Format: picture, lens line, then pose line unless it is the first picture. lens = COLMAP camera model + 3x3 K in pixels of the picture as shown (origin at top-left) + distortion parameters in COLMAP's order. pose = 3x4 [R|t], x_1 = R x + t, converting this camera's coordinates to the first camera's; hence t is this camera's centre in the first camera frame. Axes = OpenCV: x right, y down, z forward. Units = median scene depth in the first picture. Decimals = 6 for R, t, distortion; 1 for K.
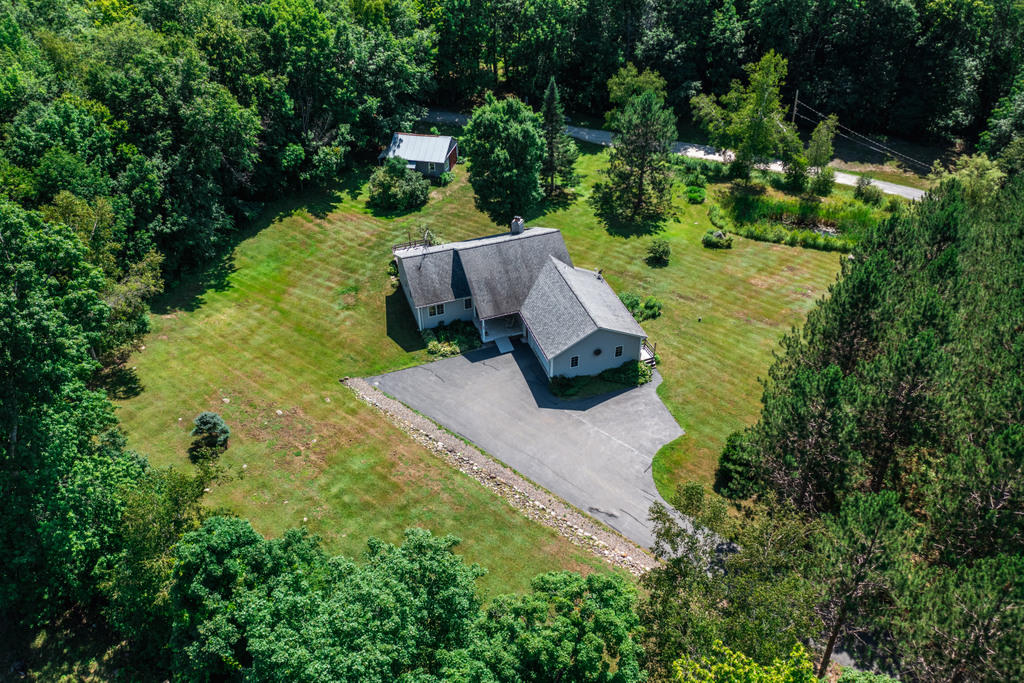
lens RADIAL K [[811.5, 0, 514.7], [0, 811.5, 337.3], [0, 0, 1]] dist [-0.011782, 0.003406]
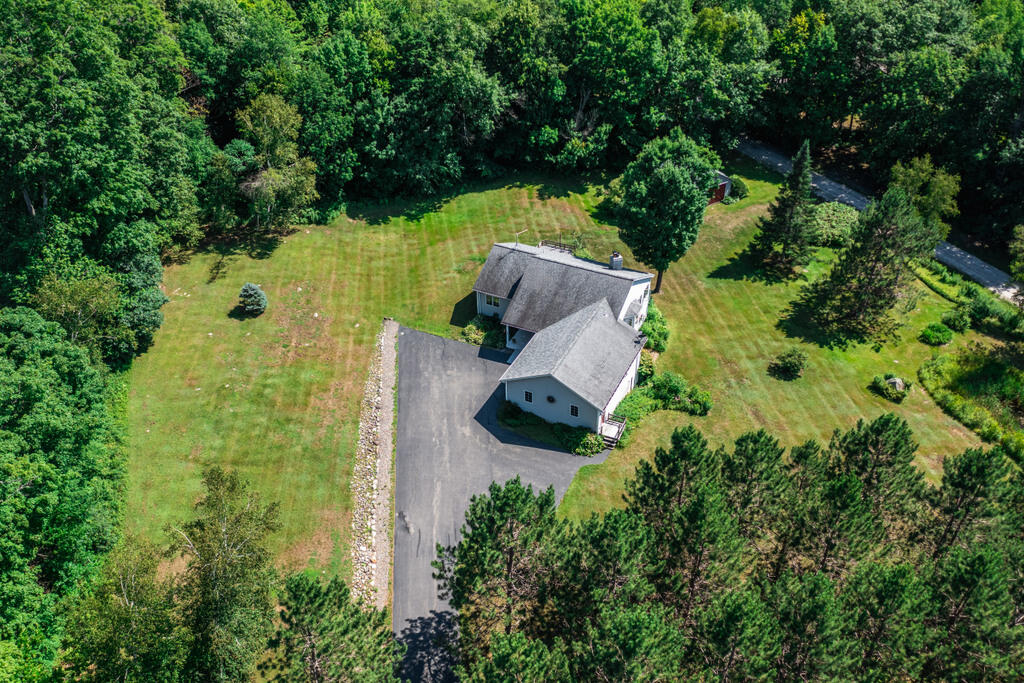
lens RADIAL K [[811.5, 0, 514.7], [0, 811.5, 337.3], [0, 0, 1]] dist [-0.011782, 0.003406]
pose [[0.710261, 0.425315, -0.560925, 0.454562], [-0.428401, 0.893448, 0.134992, -0.124412], [0.558571, 0.144421, 0.816787, 0.145425]]
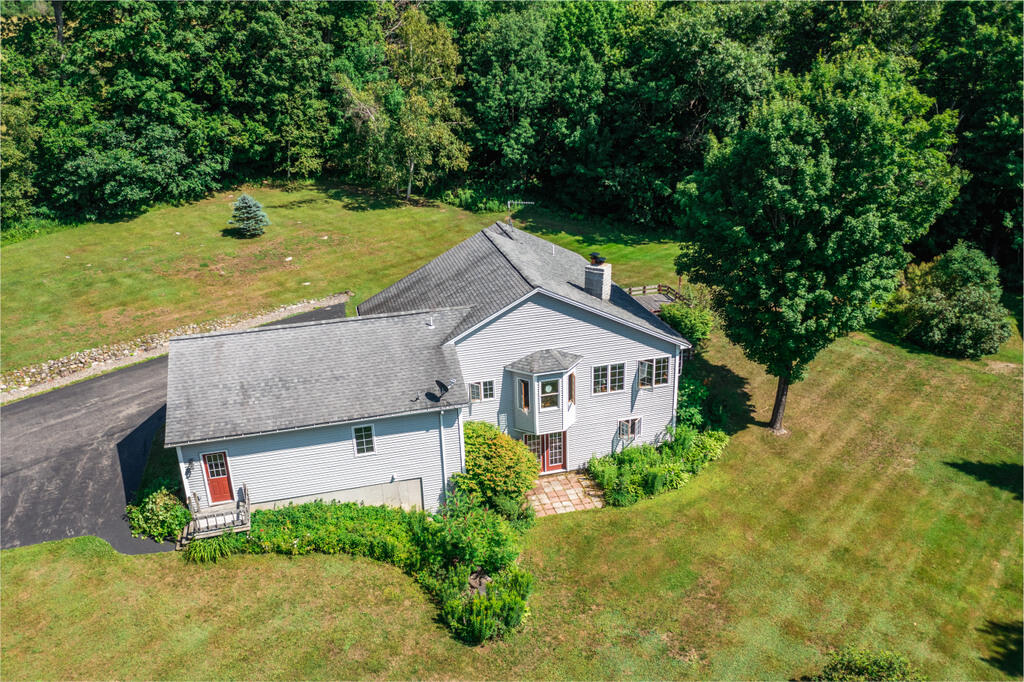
lens RADIAL K [[811.5, 0, 514.7], [0, 811.5, 336.8], [0, 0, 1]] dist [-0.011782, 0.003406]
pose [[-0.079751, 0.385058, -0.919440, 0.397044], [-0.584370, 0.729194, 0.356072, -0.226519], [0.807559, 0.565691, 0.166863, 0.829789]]
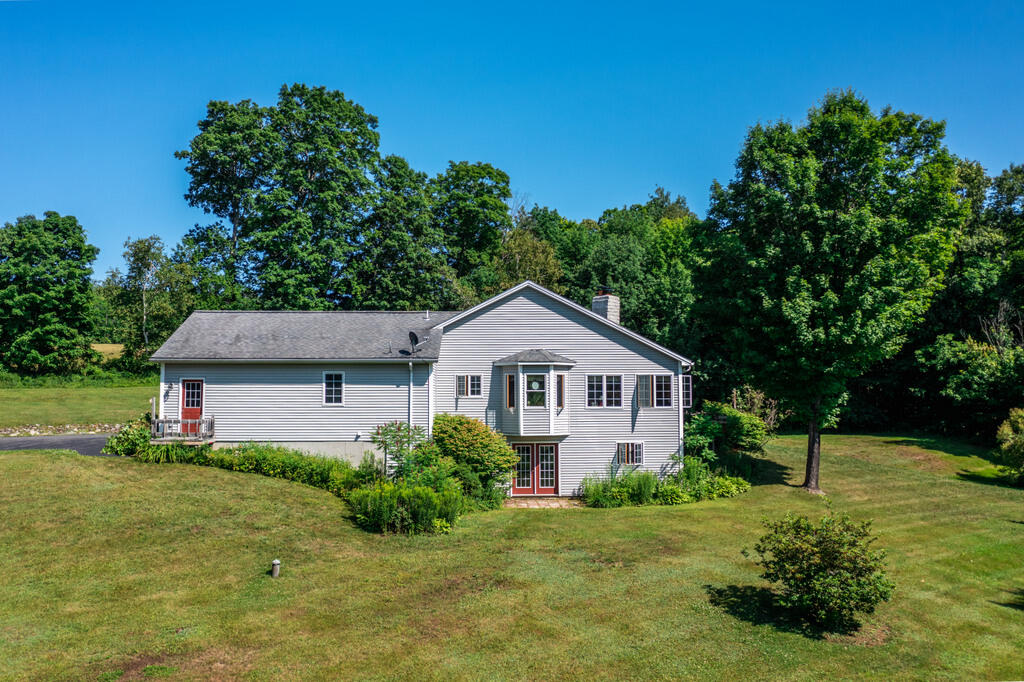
lens RADIAL K [[817.5, 0, 512.0], [0, 817.5, 341.0], [0, 0, 1]] dist [-0.018018, 0.008686]
pose [[-0.300705, -0.052440, -0.952274, 0.415195], [-0.577707, 0.804472, 0.138125, -0.144021], [0.758835, 0.591671, -0.272204, 1.002150]]
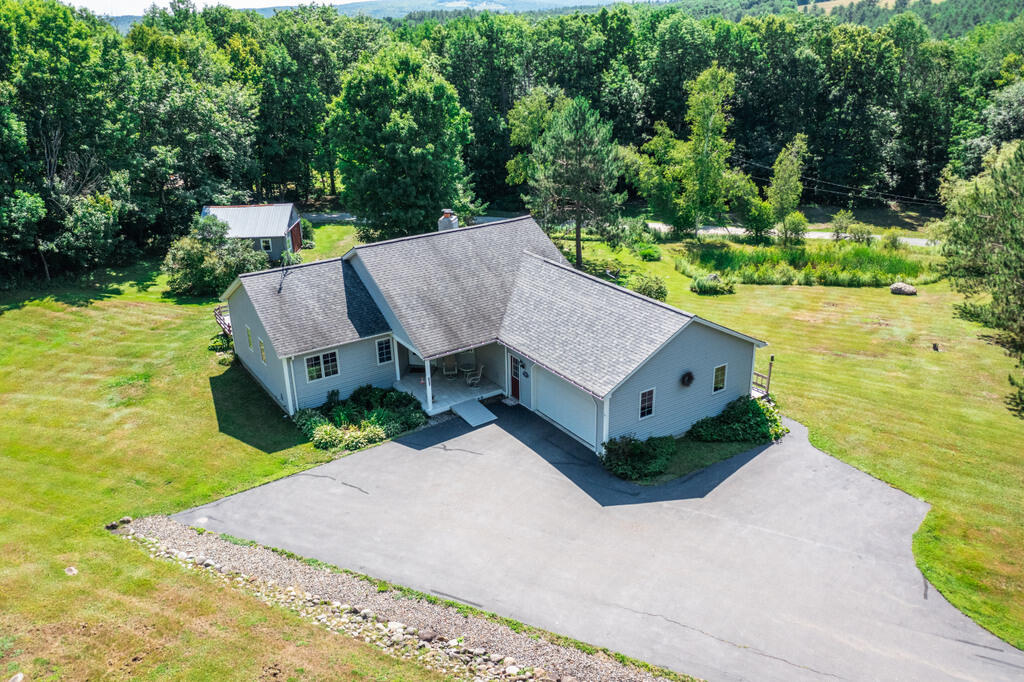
lens RADIAL K [[811.5, 0, 514.7], [0, 811.5, 336.8], [0, 0, 1]] dist [-0.011782, 0.003406]
pose [[0.967434, -0.096040, 0.234196, -0.083429], [0.158254, 0.951592, -0.263492, 0.082411], [-0.197554, 0.291973, 0.935801, 0.444329]]
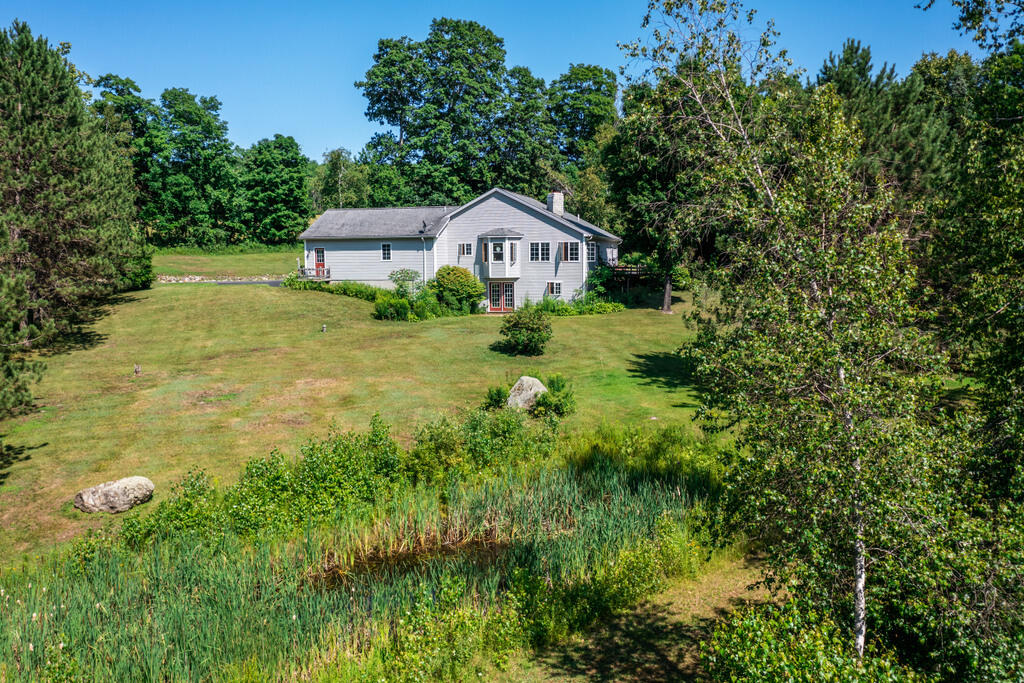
lens RADIAL K [[811.5, 0, 514.7], [0, 811.5, 337.3], [0, 0, 1]] dist [-0.011782, 0.003406]
pose [[-0.568273, 0.097312, -0.817066, 0.586646], [-0.489163, 0.758513, 0.430554, -0.315730], [0.661653, 0.644351, -0.383441, 1.225086]]
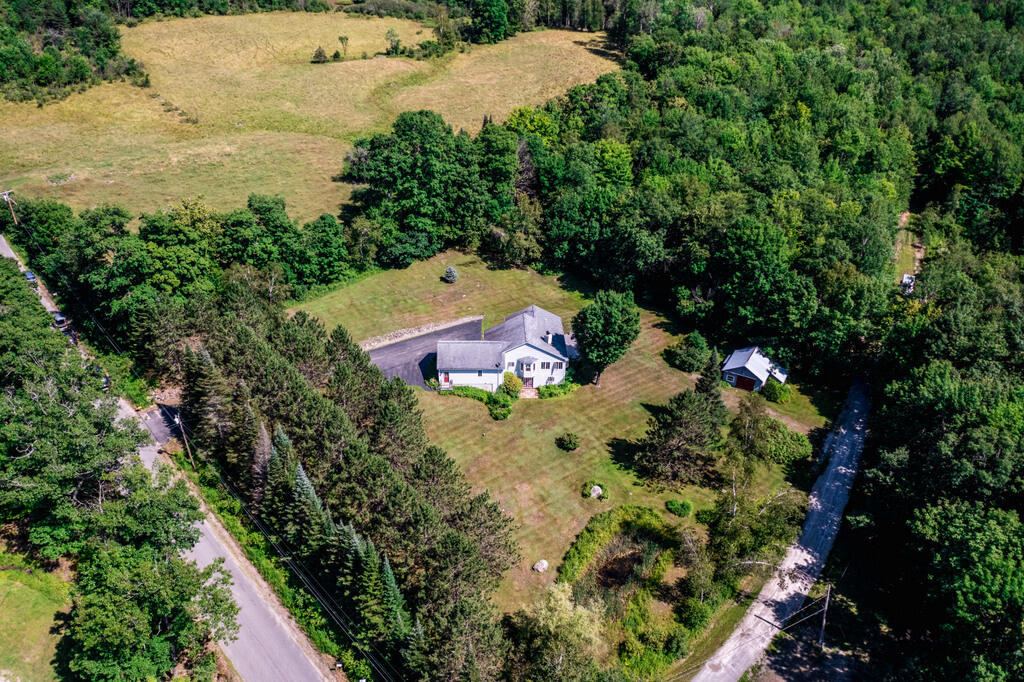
lens RADIAL K [[808.5, 0, 511.5], [0, 808.5, 346.3], [0, 0, 1]] dist [-0.006533, -0.000863]
pose [[-0.290740, 0.474054, -0.831110, 1.274845], [-0.595105, 0.590579, 0.545039, -0.892397], [0.749213, 0.653062, 0.110407, 0.710237]]
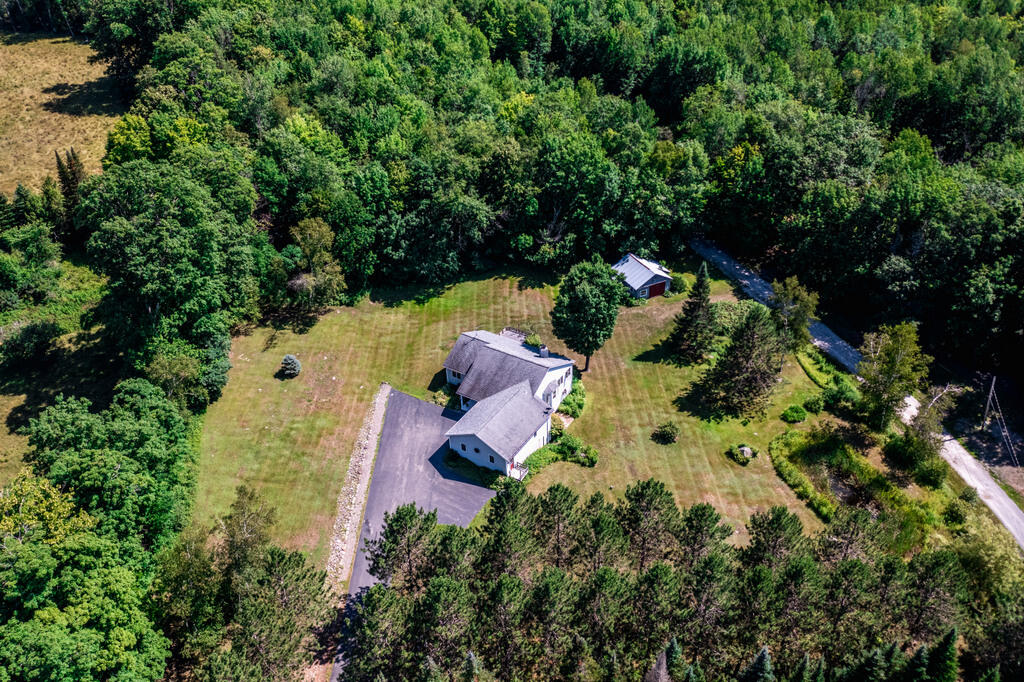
lens RADIAL K [[808.5, 0, 511.5], [0, 808.5, 346.3], [0, 0, 1]] dist [-0.006533, -0.000863]
pose [[0.626648, 0.447234, -0.638196, 0.749991], [-0.453731, 0.875198, 0.167800, -0.316355], [0.633593, 0.184417, 0.751365, -0.036376]]
